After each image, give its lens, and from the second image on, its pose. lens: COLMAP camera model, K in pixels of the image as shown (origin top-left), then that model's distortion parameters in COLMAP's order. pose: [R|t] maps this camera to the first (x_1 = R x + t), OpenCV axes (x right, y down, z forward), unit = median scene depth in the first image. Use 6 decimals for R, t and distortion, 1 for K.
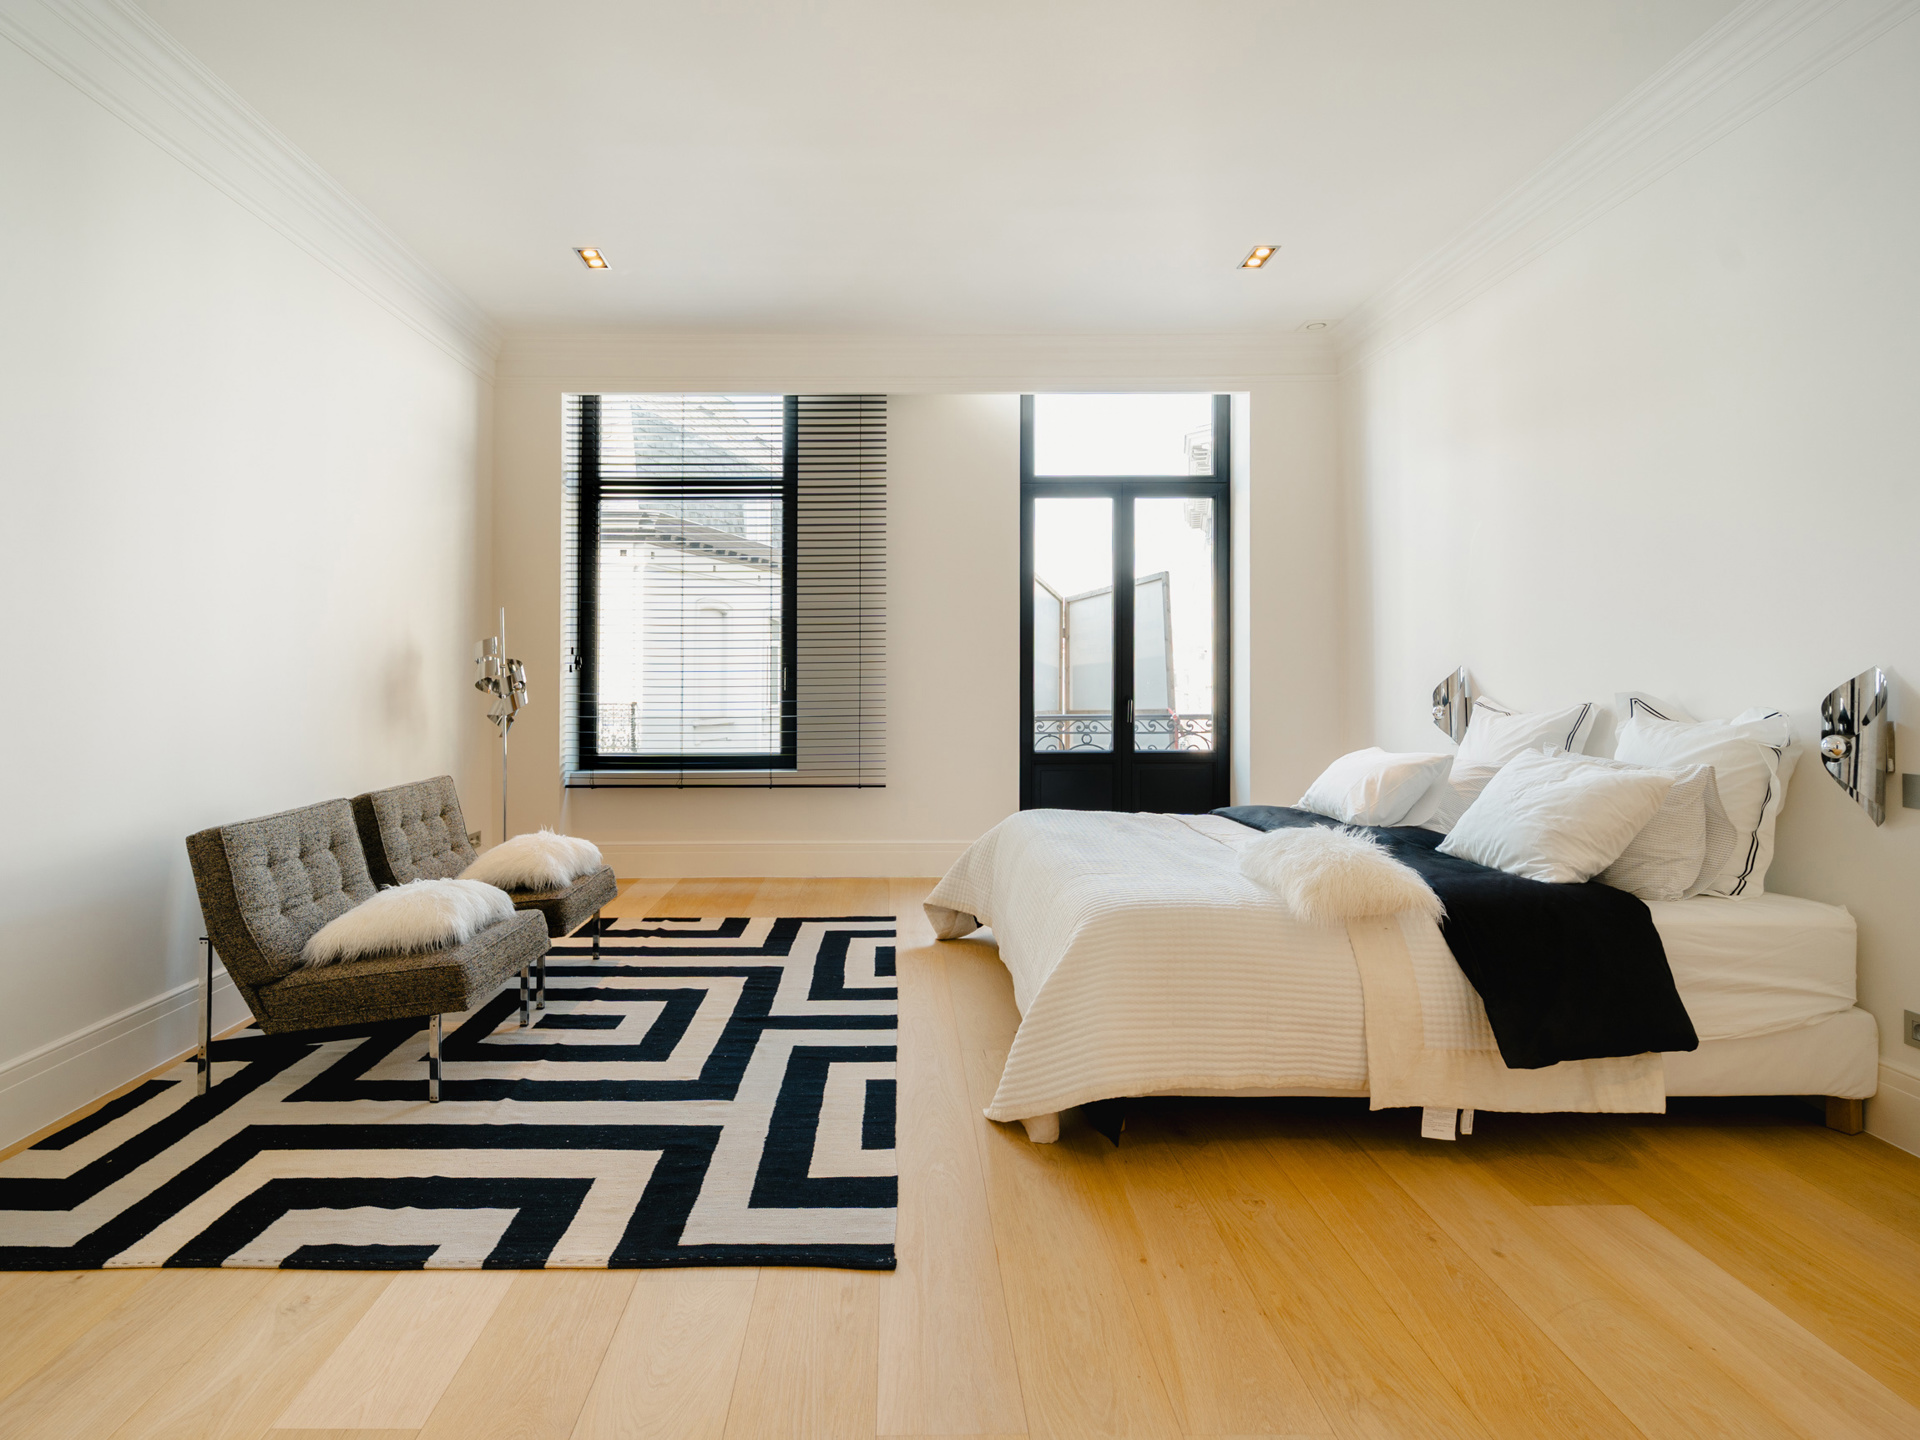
lens RADIAL K [[981.0, 0, 905.1], [0, 981.0, 663.8], [0, 0, 1]] dist [-0.000382, -0.000086]
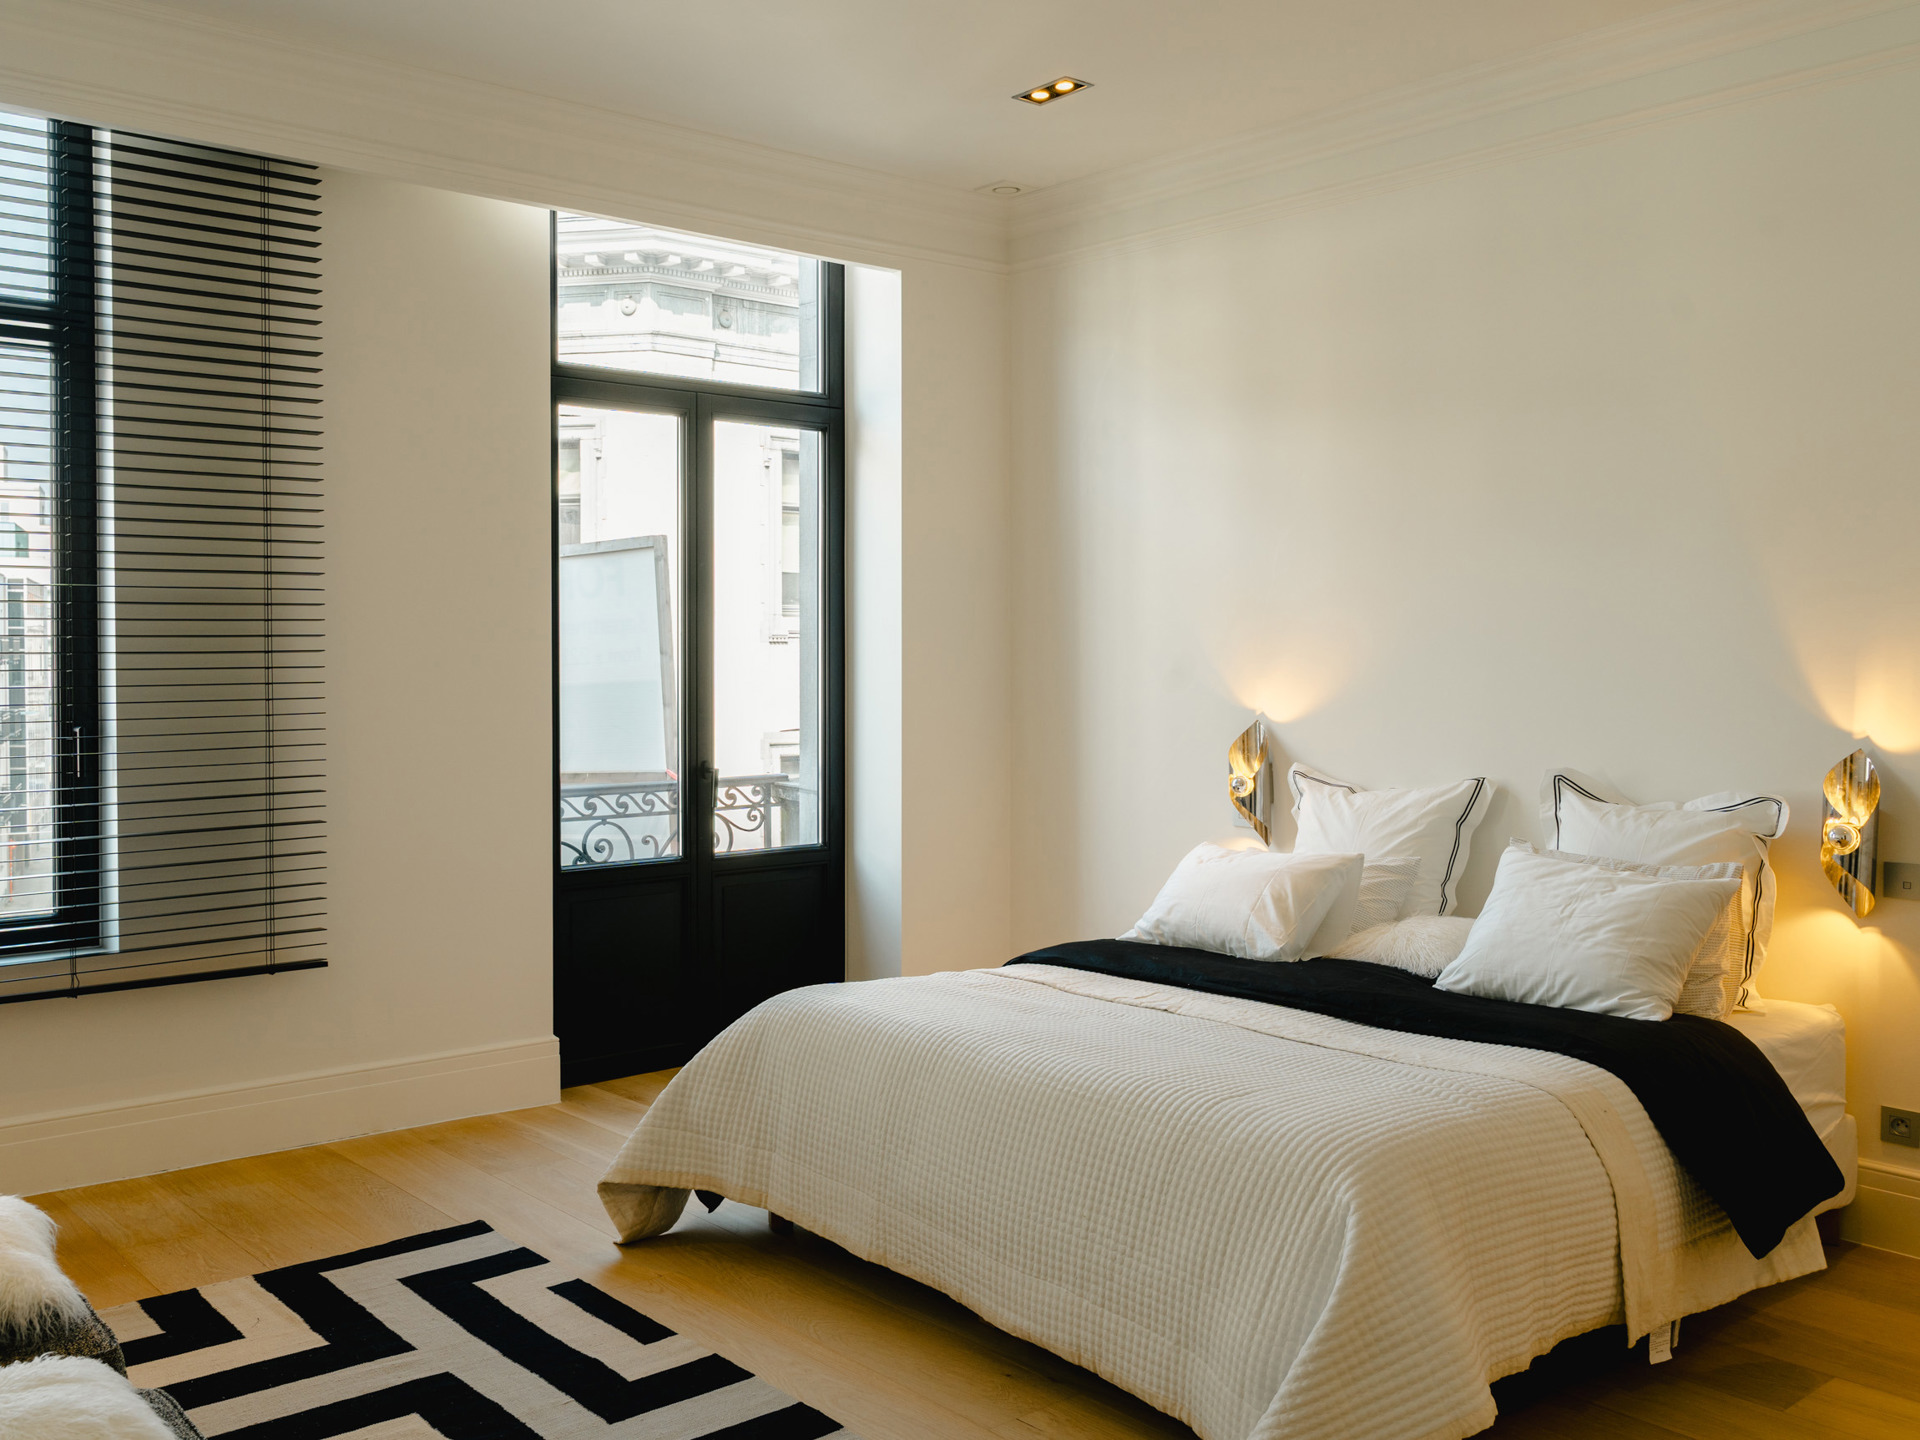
lens RADIAL K [[1727.4, 0, 968.2], [0, 1727.4, 706.8], [0, 0, 1]] dist [-0.009263, 0.114314]
pose [[0.767699, -0.013470, 0.640669, -0.482159], [-0.011453, 0.999331, 0.034733, -0.057462], [-0.640708, -0.034002, 0.767031, 0.178293]]
